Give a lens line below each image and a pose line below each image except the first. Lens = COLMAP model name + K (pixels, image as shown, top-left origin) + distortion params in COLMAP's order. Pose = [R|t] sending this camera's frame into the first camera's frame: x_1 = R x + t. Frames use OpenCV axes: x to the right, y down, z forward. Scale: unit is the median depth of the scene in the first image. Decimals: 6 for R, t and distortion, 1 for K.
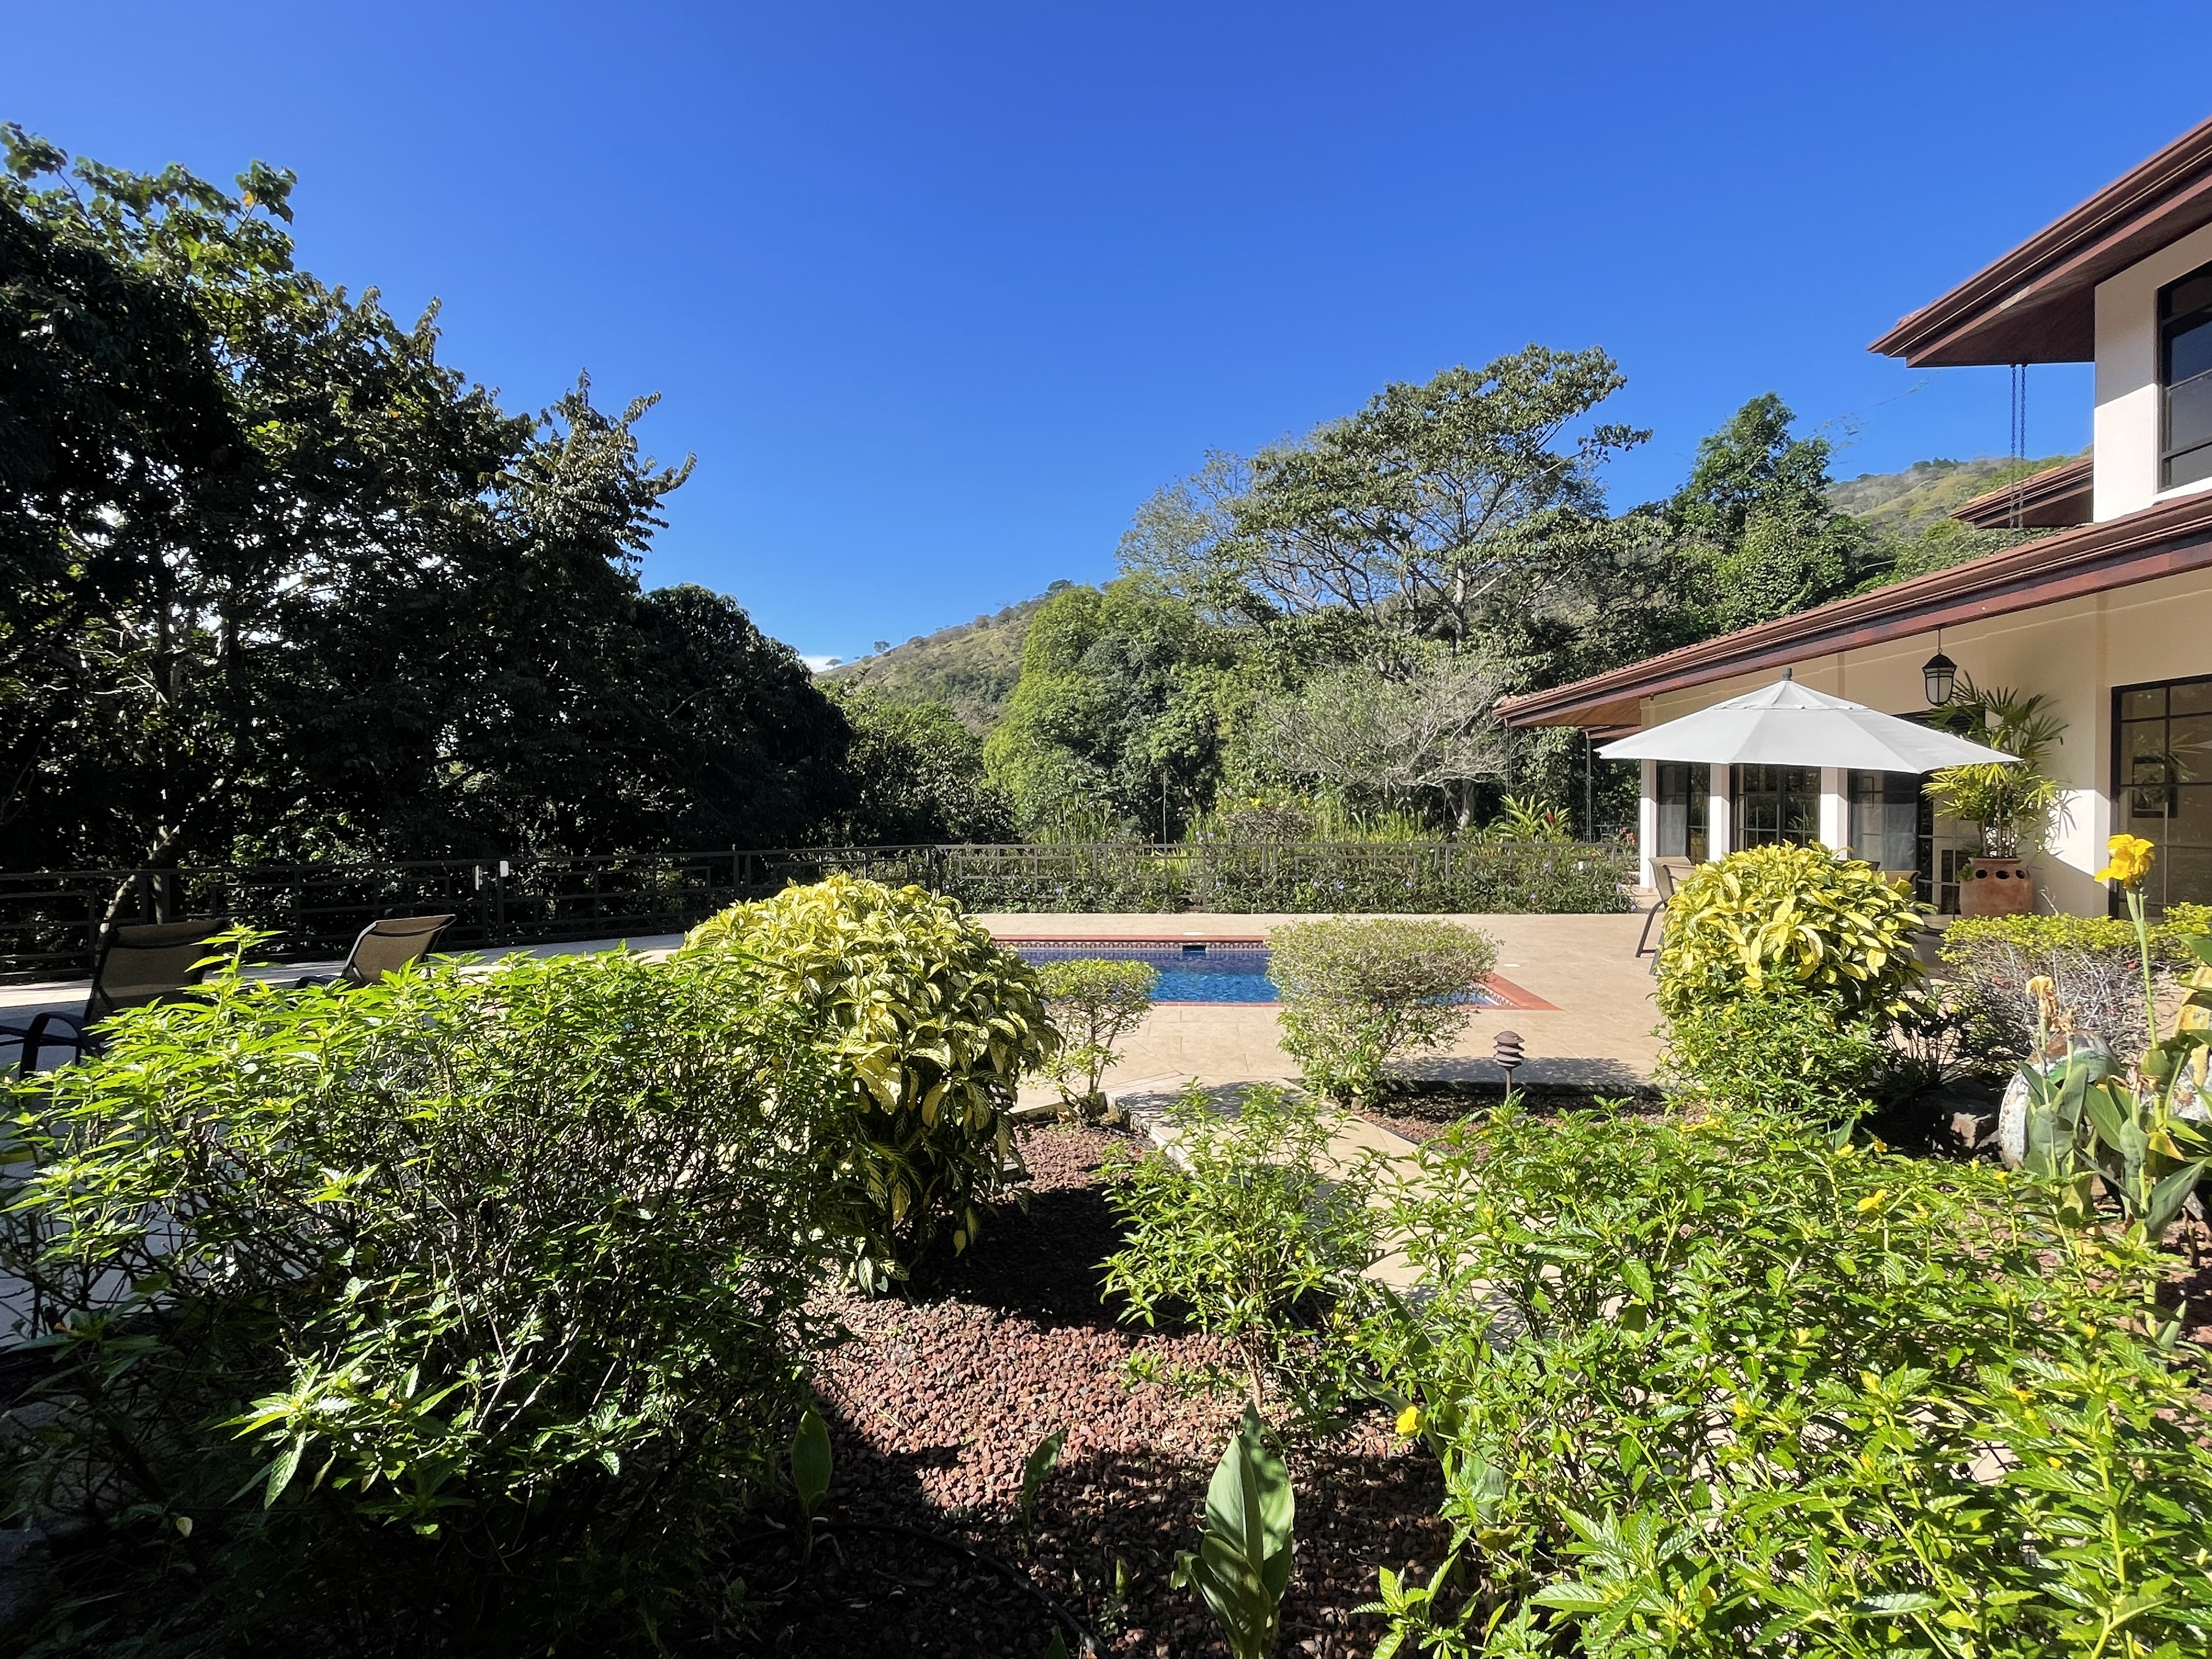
lens RADIAL K [[1034.7, 0, 1105.8], [0, 1034.7, 826.3], [0, 0, 1]] dist [-0.002035, -0.001165]
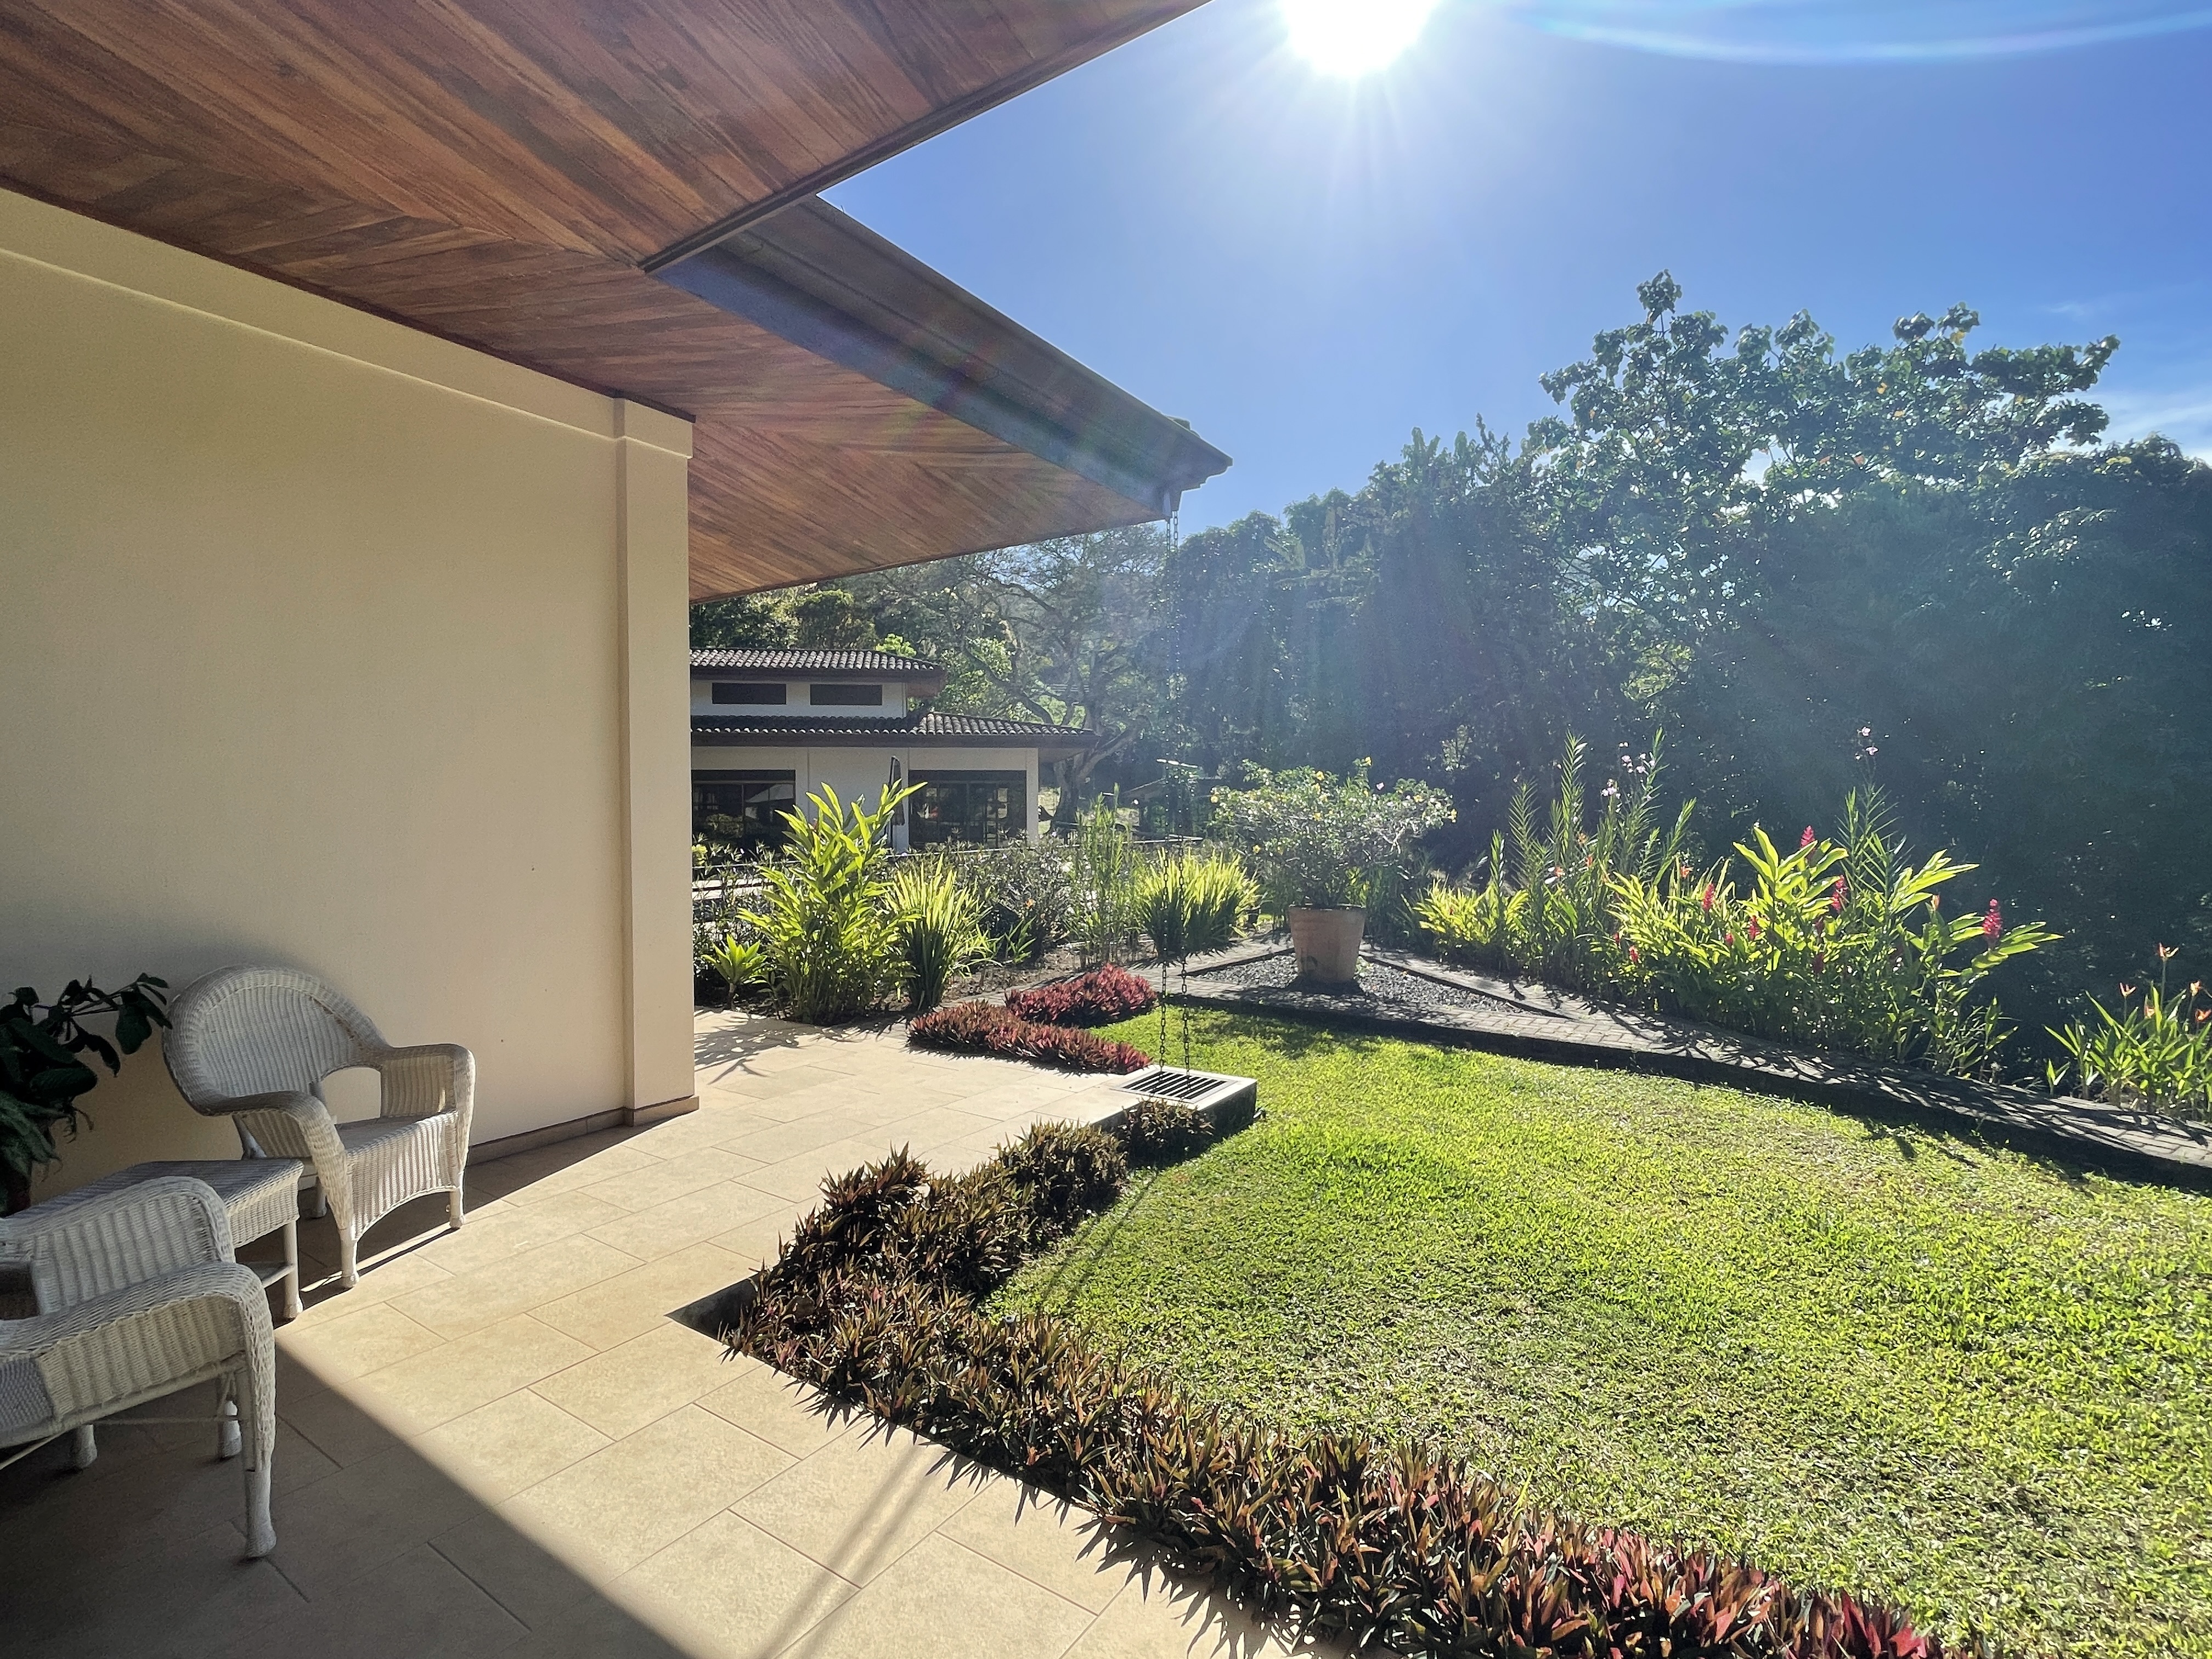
lens RADIAL K [[1034.7, 0, 1111.7], [0, 1034.7, 841.8], [0, 0, 1]] dist [-0.002035, -0.001165]
pose [[-0.490207, 0.036008, -0.870862, 0.575877], [-0.008587, 0.998898, 0.046136, -0.021202], [0.871564, 0.030095, -0.489358, 1.012239]]
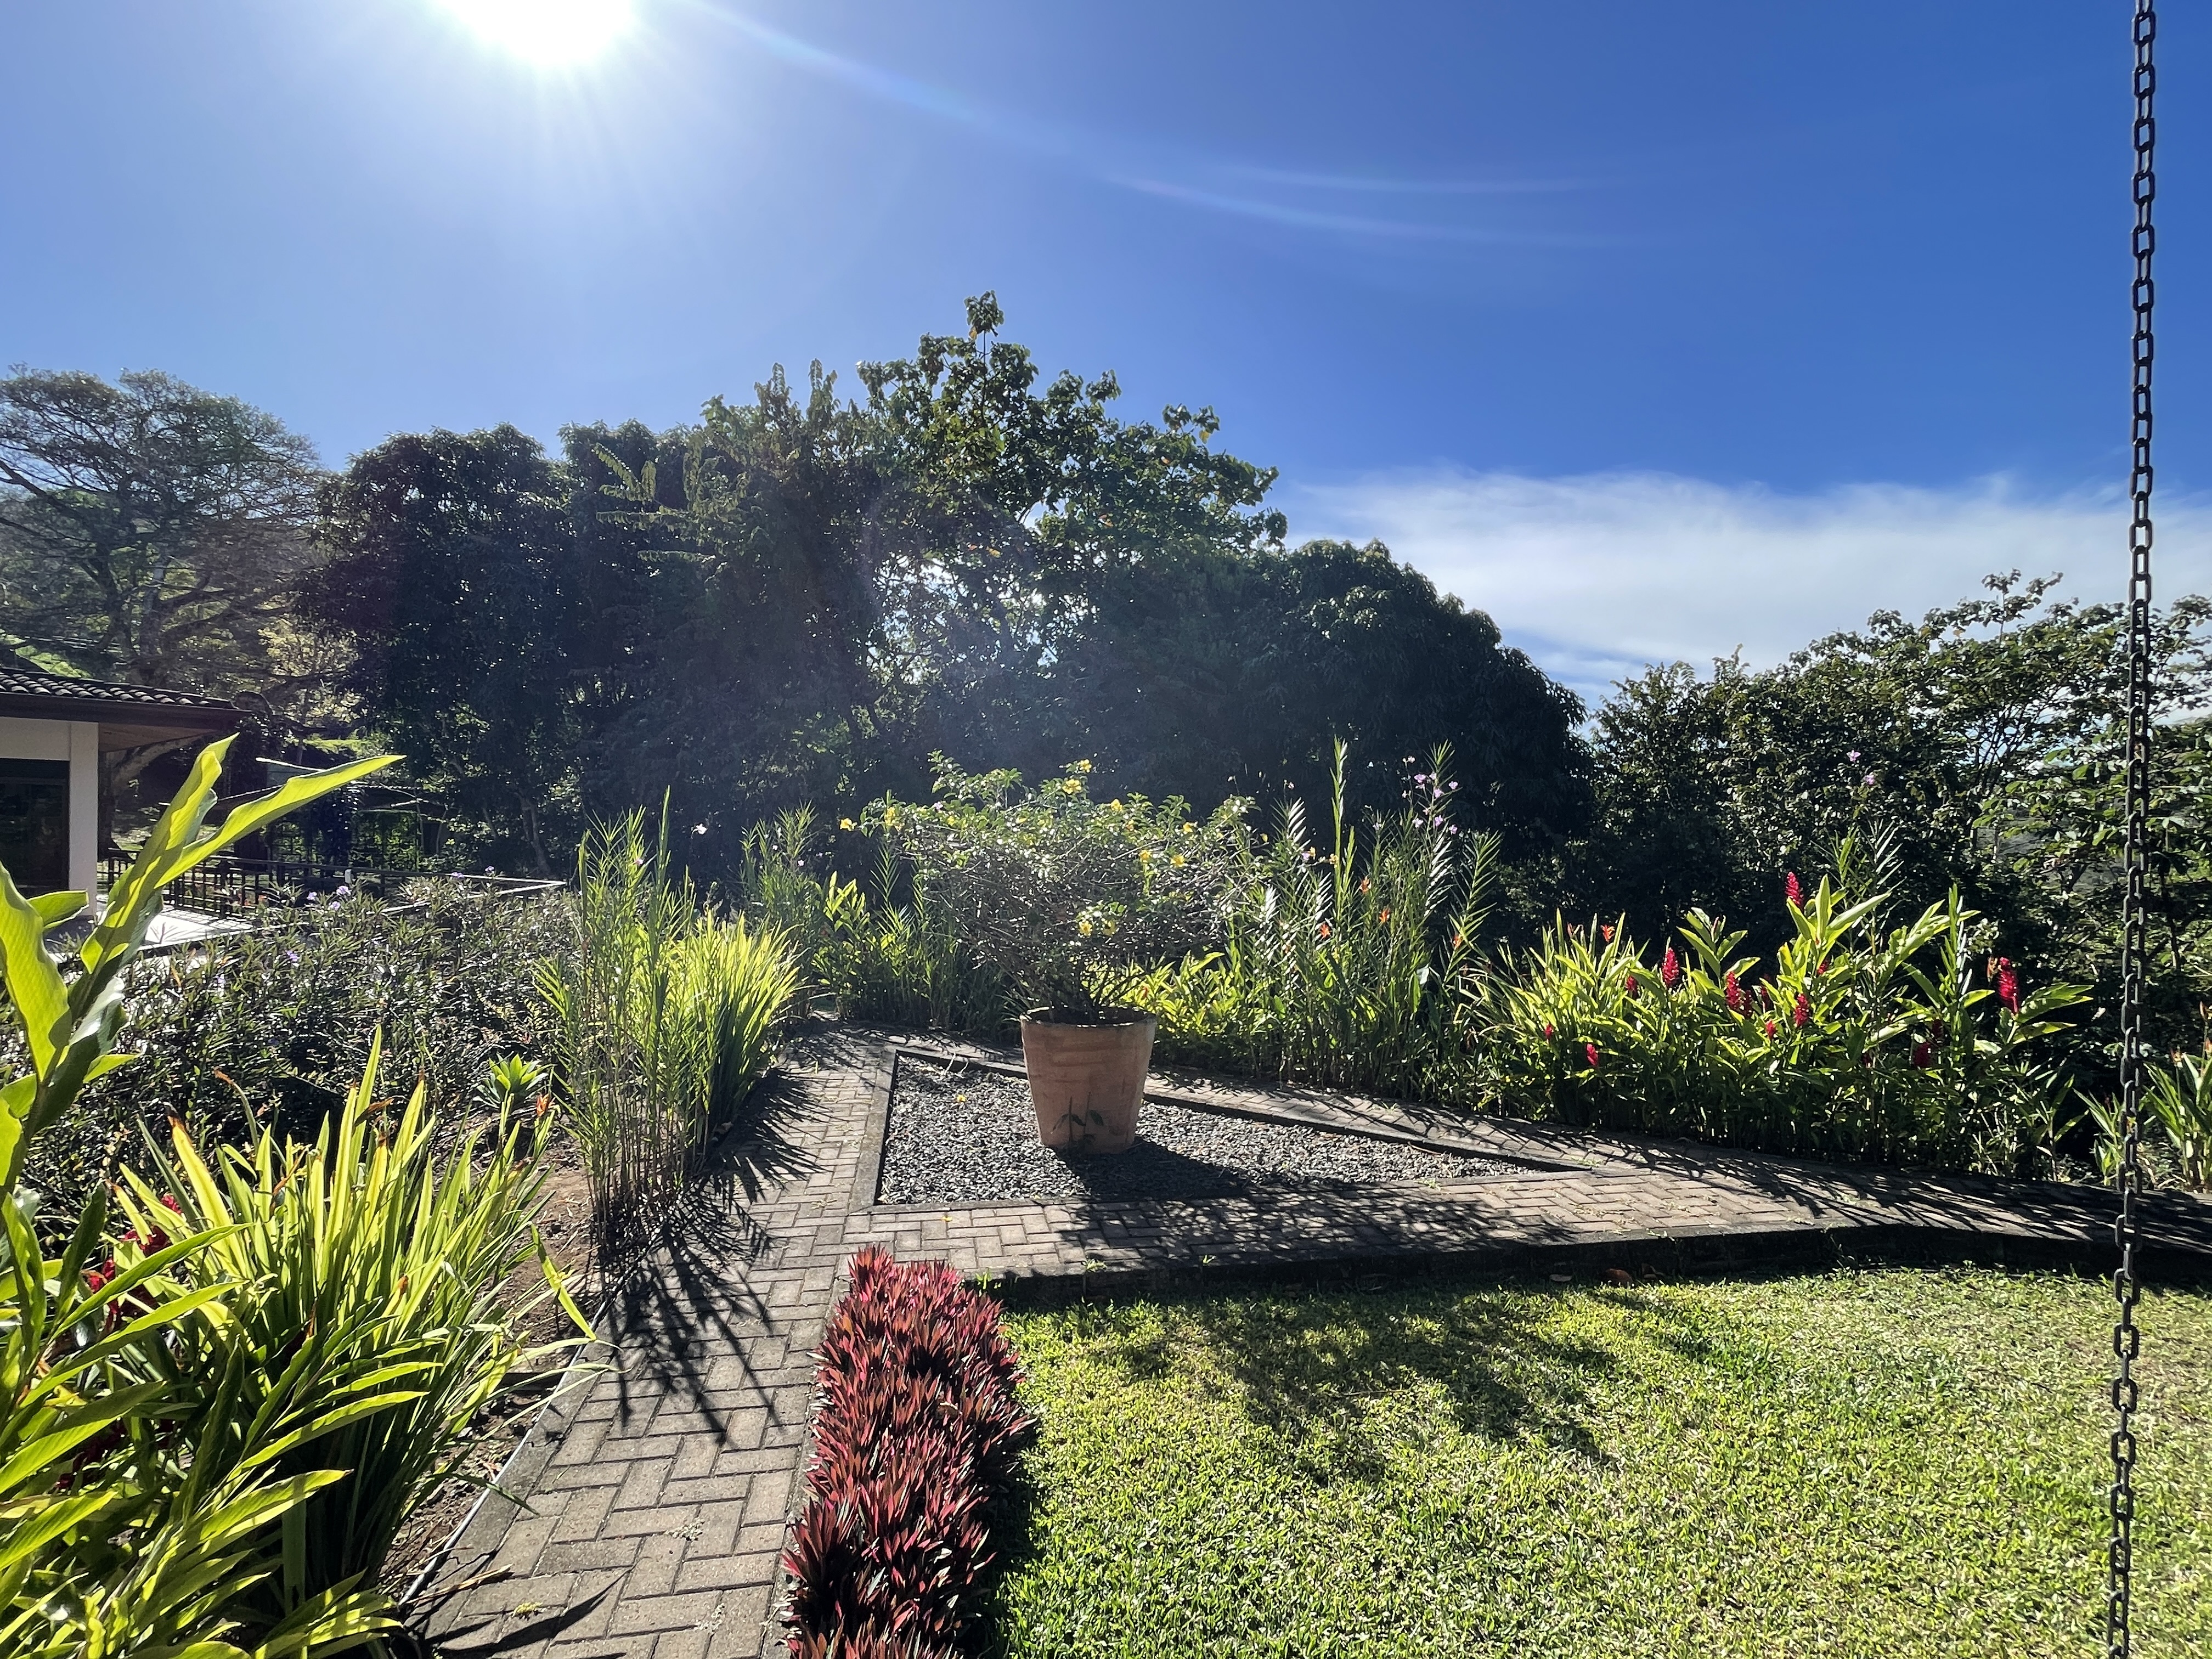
lens RADIAL K [[1034.7, 0, 1107.3], [0, 1034.7, 834.9], [0, 0, 1]] dist [-0.002035, -0.001165]
pose [[0.246668, 0.012895, -0.969014, 0.393810], [-0.022965, 0.999708, 0.007458, -0.020178], [0.968828, 0.020414, 0.246892, 0.819697]]
